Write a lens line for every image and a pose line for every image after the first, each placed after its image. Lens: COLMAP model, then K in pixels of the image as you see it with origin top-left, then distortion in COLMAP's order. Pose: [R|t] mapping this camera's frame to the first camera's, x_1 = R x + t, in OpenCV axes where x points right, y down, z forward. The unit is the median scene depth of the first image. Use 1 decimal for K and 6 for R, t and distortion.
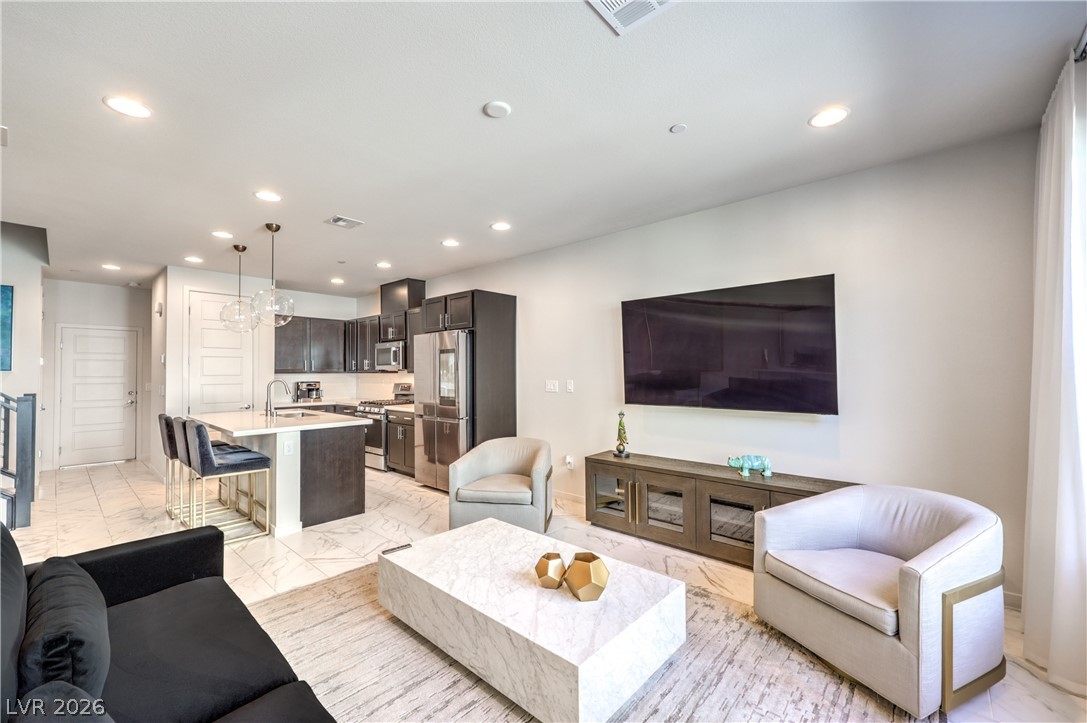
lens RADIAL K [[435.4, 0, 539.8], [0, 435.4, 370.5], [0, 0, 1]] dist [0.000945, 0.000528]
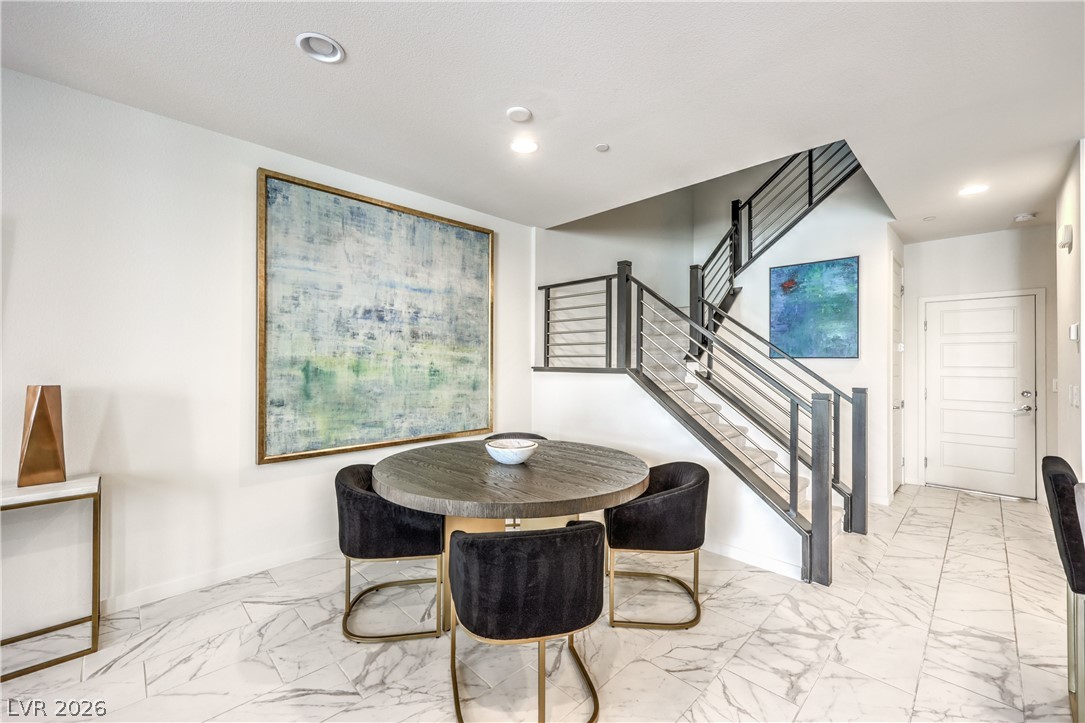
lens RADIAL K [[434.6, 0, 535.8], [0, 434.6, 357.1], [0, 0, 1]] dist [0.000945, 0.000528]
pose [[-0.066788, -0.013095, -0.997681, -0.338385], [0.001473, 0.999911, -0.013222, 0.008040], [0.997766, -0.002353, -0.066763, 0.434283]]
